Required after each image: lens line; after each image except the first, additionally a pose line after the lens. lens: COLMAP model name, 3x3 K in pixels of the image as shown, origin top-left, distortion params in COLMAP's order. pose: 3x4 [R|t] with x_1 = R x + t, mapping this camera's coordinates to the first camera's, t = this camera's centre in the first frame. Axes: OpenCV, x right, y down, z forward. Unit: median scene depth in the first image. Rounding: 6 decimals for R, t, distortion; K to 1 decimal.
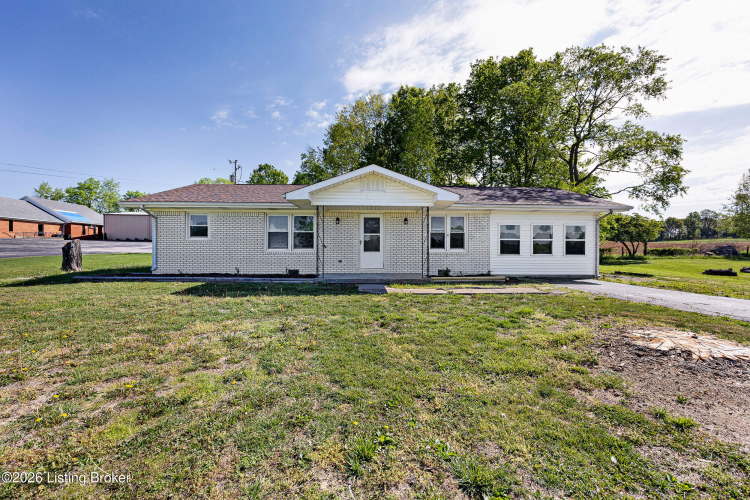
lens RADIAL K [[304.1, 0, 372.1], [0, 304.1, 253.5], [0, 0, 1]] dist [0.001302, 0.000025]
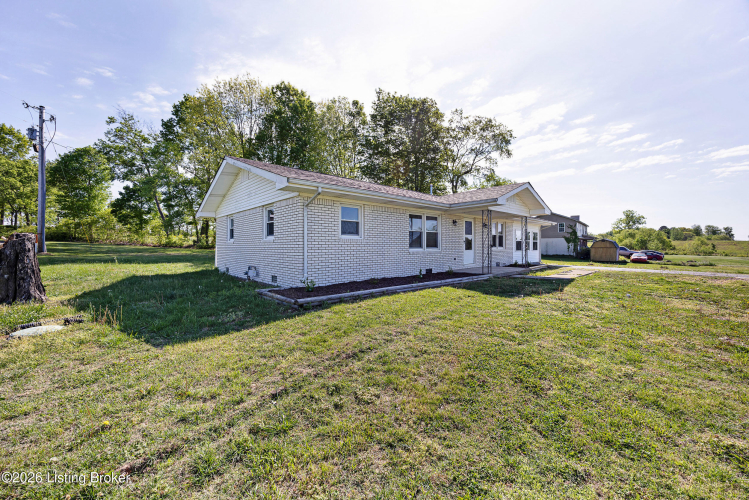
lens RADIAL K [[289.6, 0, 378.4], [0, 289.6, 246.3], [0, 0, 1]] dist [-0.000995, 0.000339]
pose [[0.750824, -0.005668, 0.660478, -0.526581], [0.018431, 0.999754, -0.012373, -0.006766], [-0.660245, 0.021463, 0.750743, 0.198966]]
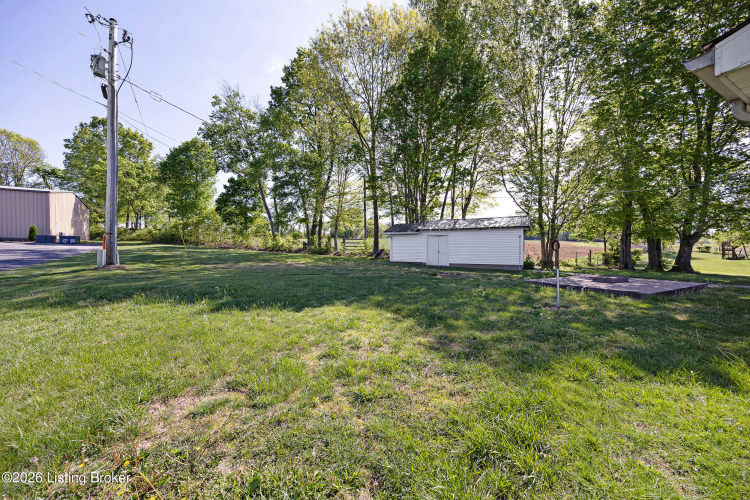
lens RADIAL K [[290.0, 0, 379.7], [0, 290.0, 246.0], [0, 0, 1]] dist [-0.000995, 0.000339]
pose [[0.886652, 0.000298, 0.462436, -0.524636], [0.010967, 0.999705, -0.021672, -0.036415], [-0.462306, 0.024287, 0.886388, 0.889141]]
